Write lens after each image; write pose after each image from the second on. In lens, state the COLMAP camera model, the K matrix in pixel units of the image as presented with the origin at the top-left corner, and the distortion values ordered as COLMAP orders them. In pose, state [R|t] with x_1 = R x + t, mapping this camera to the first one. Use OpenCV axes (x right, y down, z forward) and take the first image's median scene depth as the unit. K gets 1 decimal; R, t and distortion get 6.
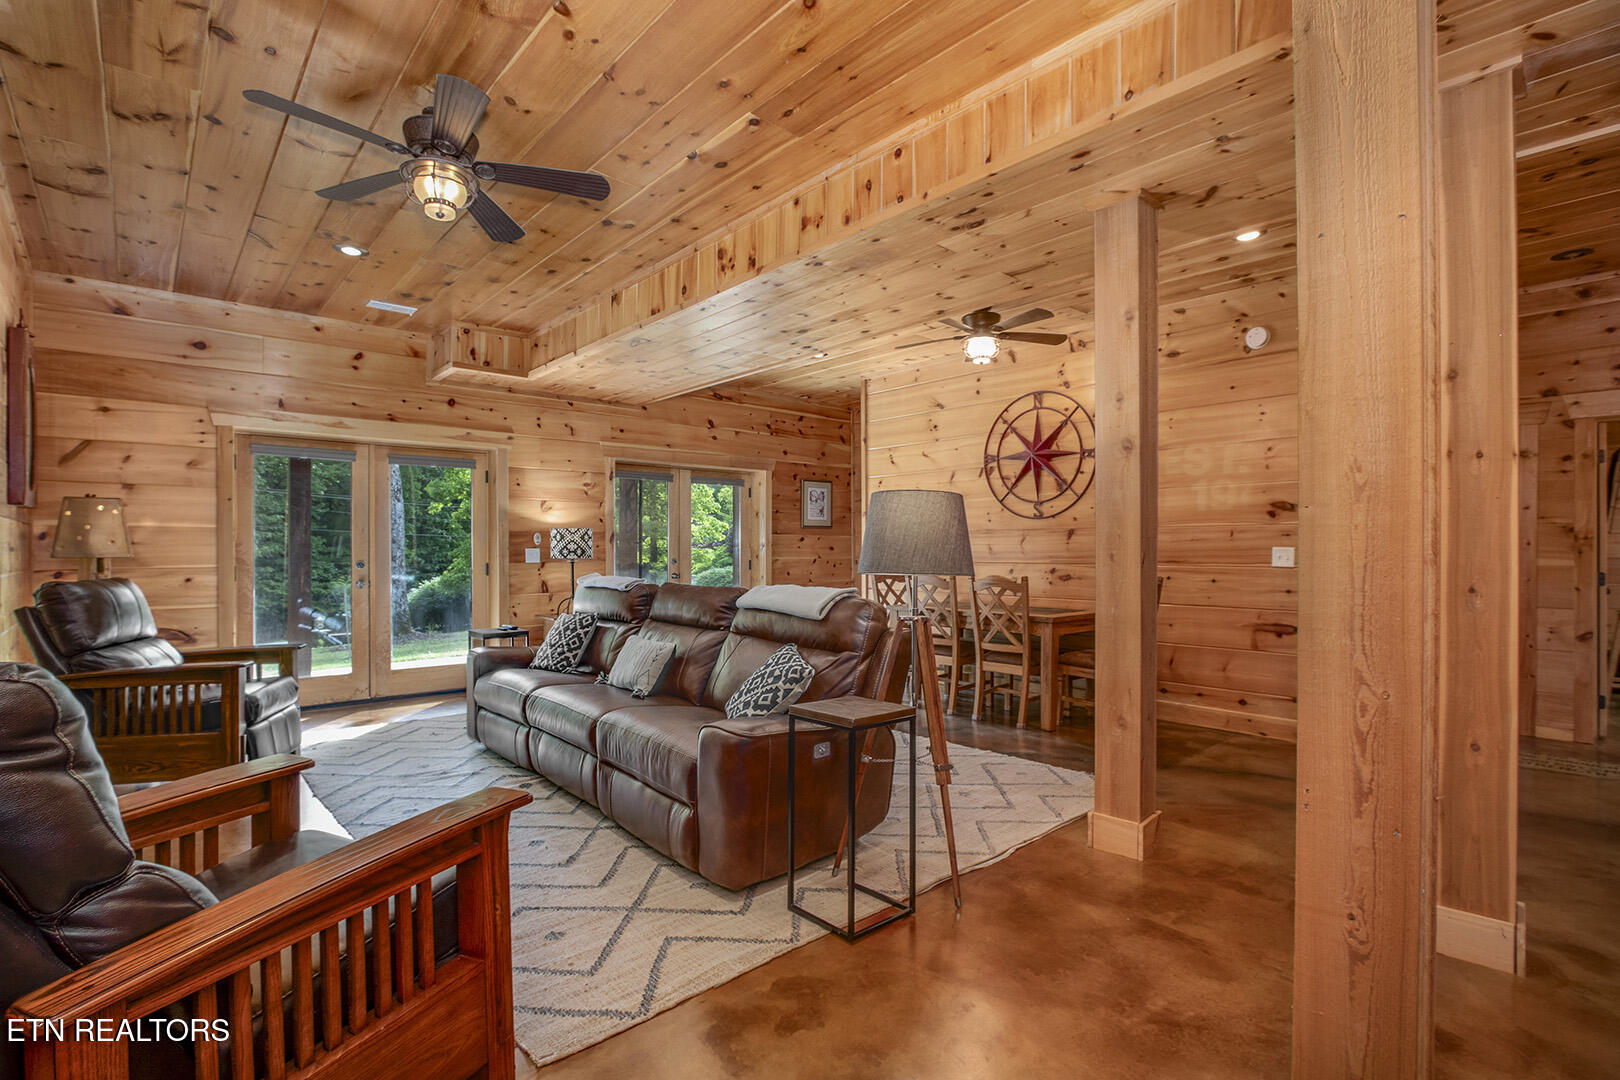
lens RADIAL K [[757.4, 0, 824.2], [0, 757.4, 555.2], [0, 0, 1]] dist [-0.021644, 0.001434]
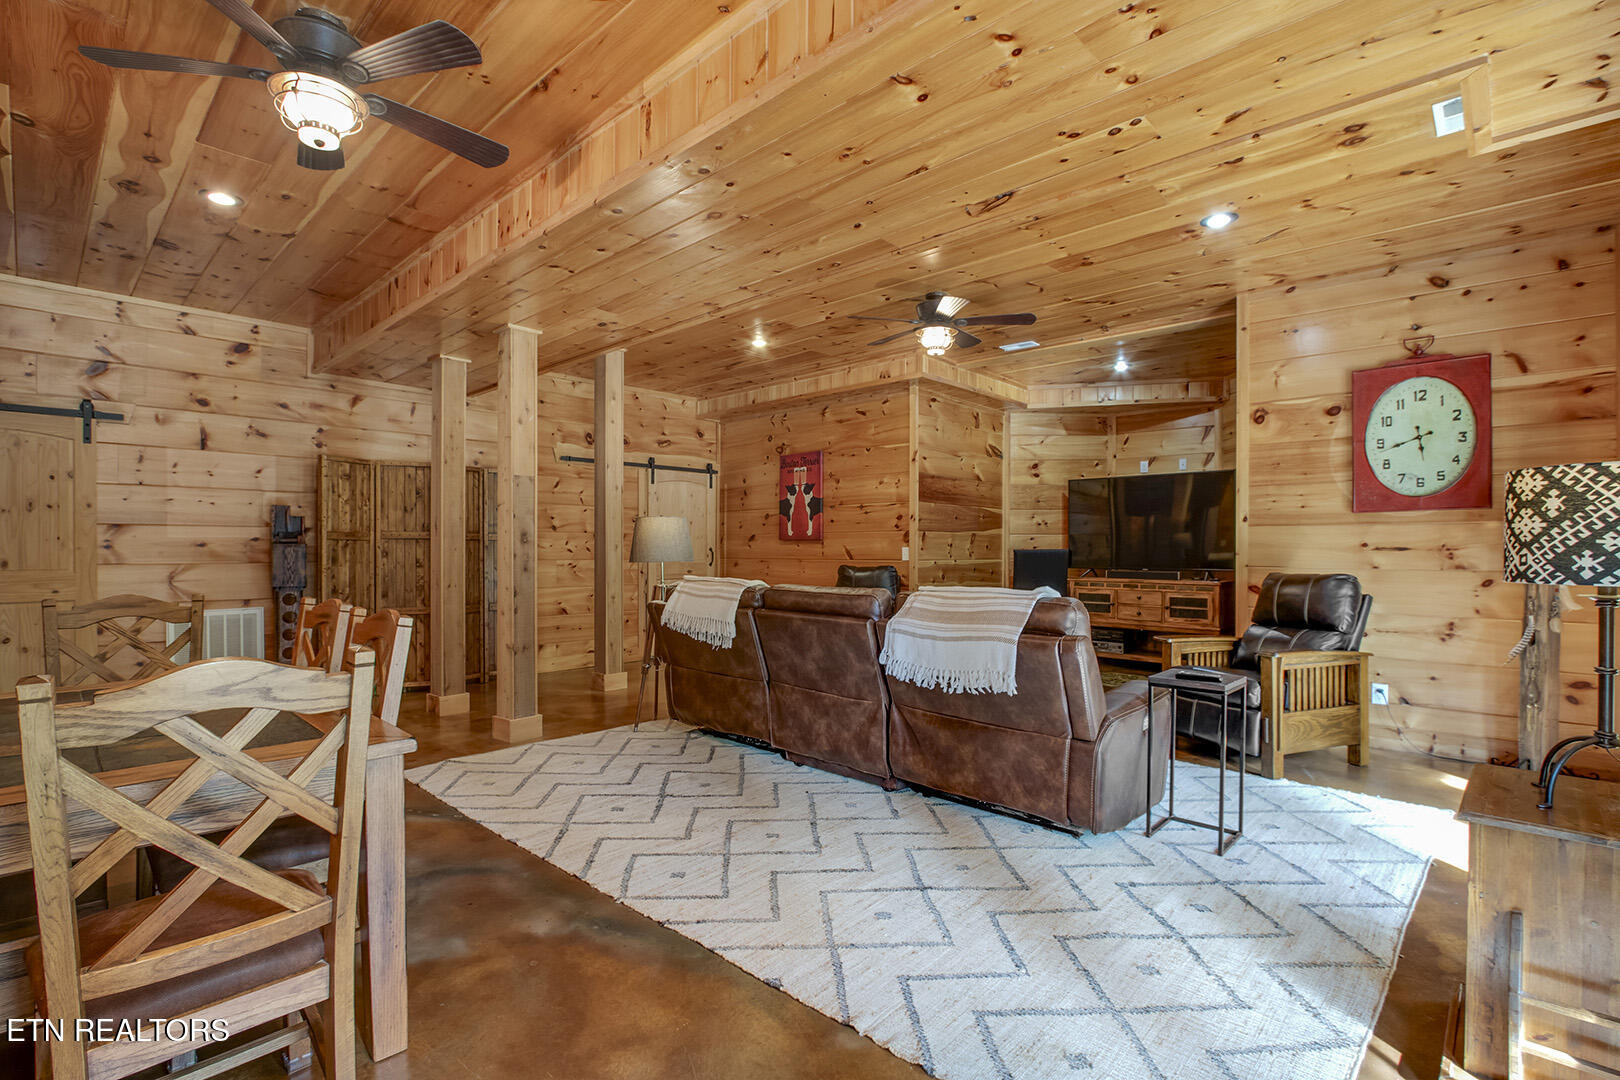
lens RADIAL K [[757.4, 0, 802.9], [0, 757.4, 545.6], [0, 0, 1]] dist [-0.021644, 0.001434]
pose [[-0.997448, -0.000343, -0.071393, -0.042624], [-0.000805, 0.999979, 0.006449, -0.011590], [0.071389, 0.006490, -0.997427, 1.265687]]
